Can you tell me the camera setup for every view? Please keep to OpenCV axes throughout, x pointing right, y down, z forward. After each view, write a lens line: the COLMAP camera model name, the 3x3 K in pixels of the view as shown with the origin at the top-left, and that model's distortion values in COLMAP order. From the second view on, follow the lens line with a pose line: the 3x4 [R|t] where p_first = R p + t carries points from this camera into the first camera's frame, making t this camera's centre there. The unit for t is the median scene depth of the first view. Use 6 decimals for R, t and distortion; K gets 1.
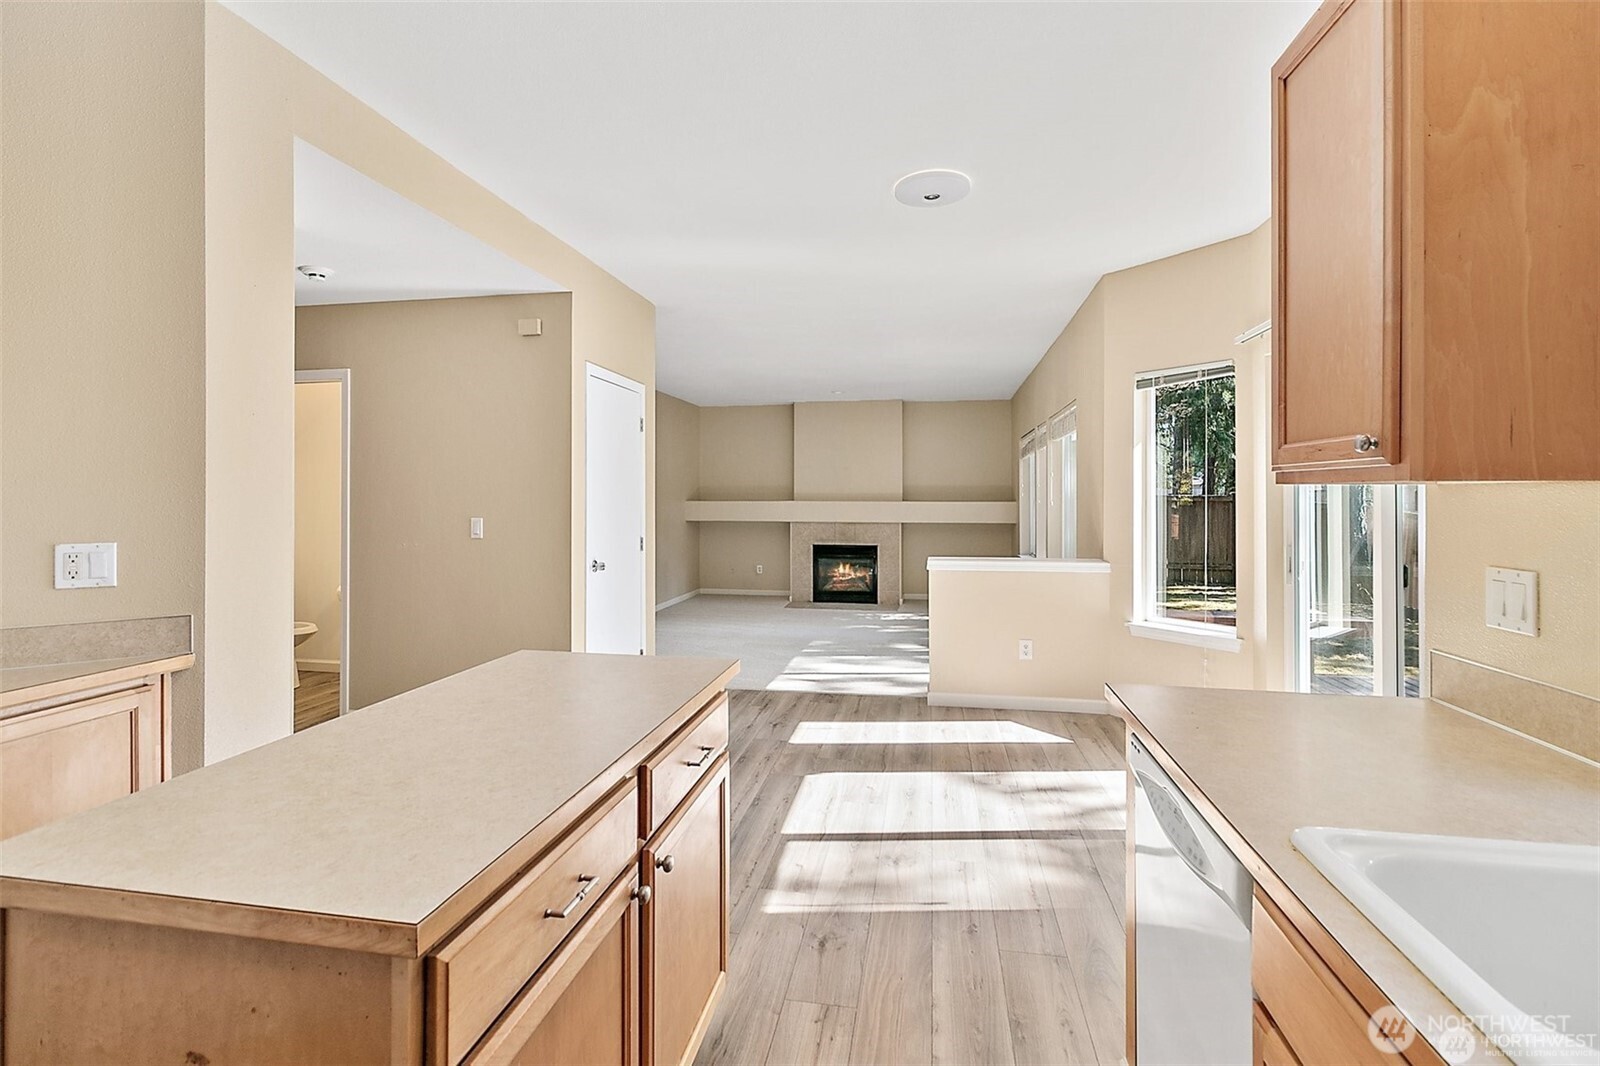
lens RADIAL K [[738.9, 0, 805.2], [0, 738.9, 493.6], [0, 0, 1]] dist [-0.000145, -0.000600]
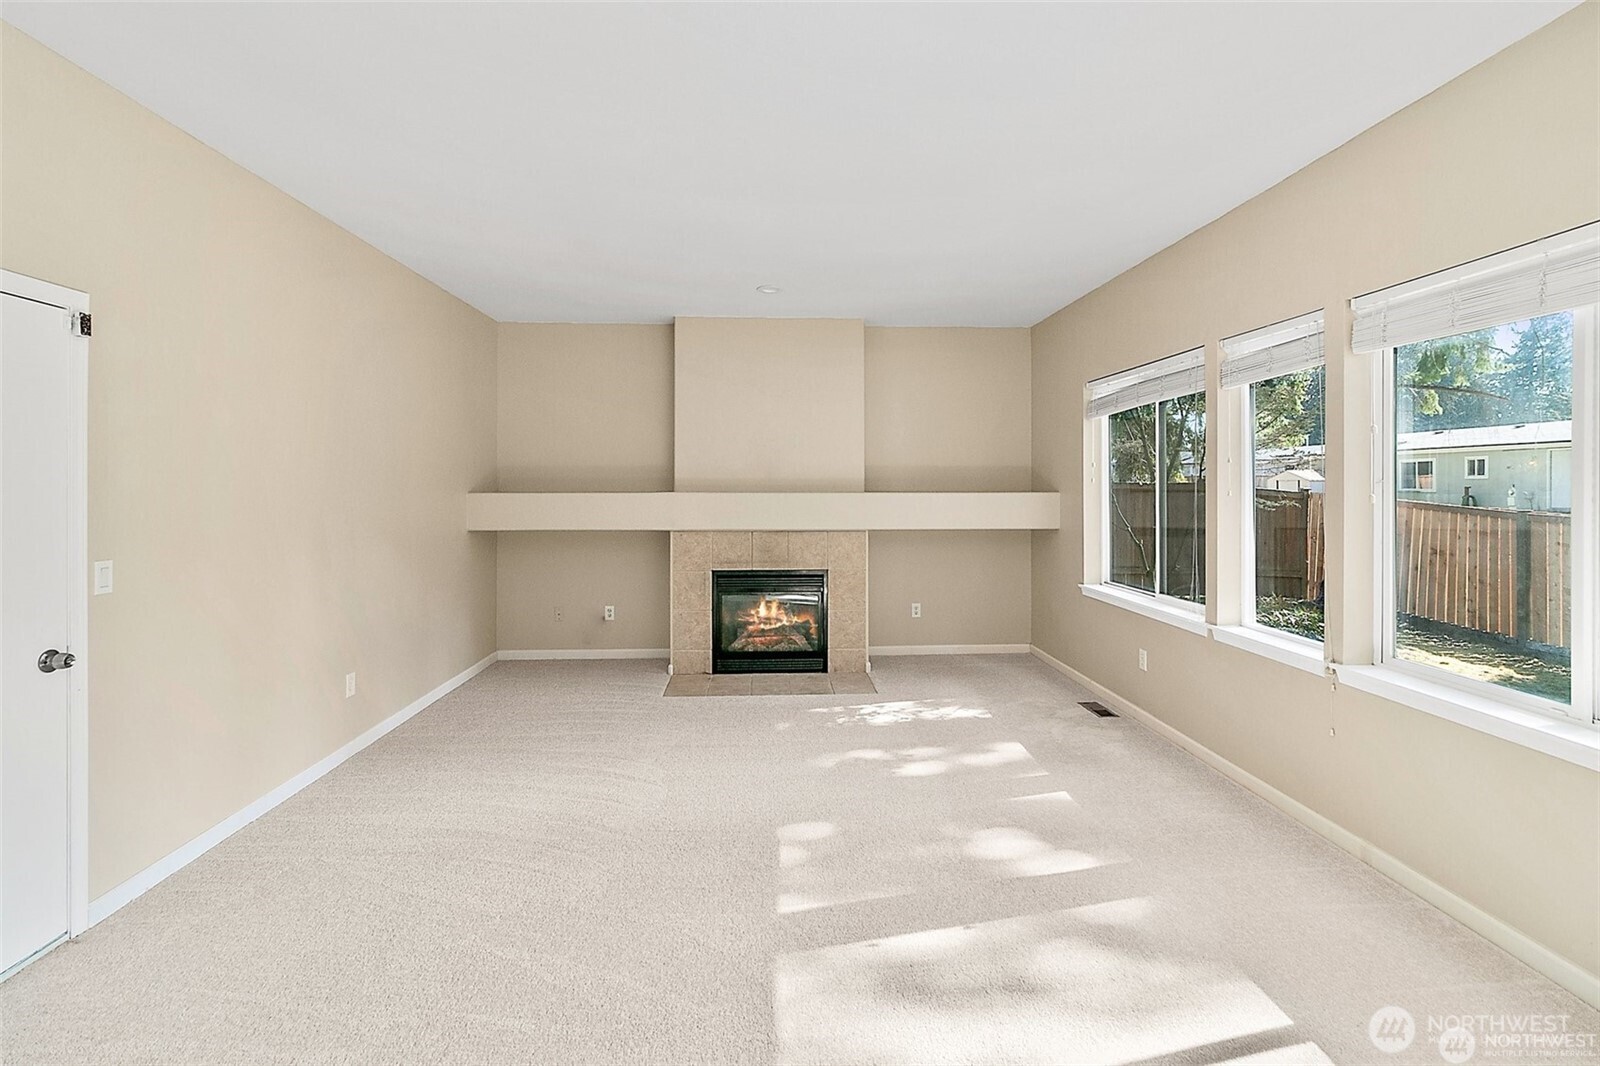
lens RADIAL K [[738.9, 0, 799.5], [0, 738.9, 470.7], [0, 0, 1]] dist [-0.000145, -0.000600]
pose [[0.970440, 0.004084, 0.241309, -0.061341], [-0.002209, 0.999965, -0.008038, -0.002199], [-0.241333, 0.007267, 0.970415, 0.437275]]
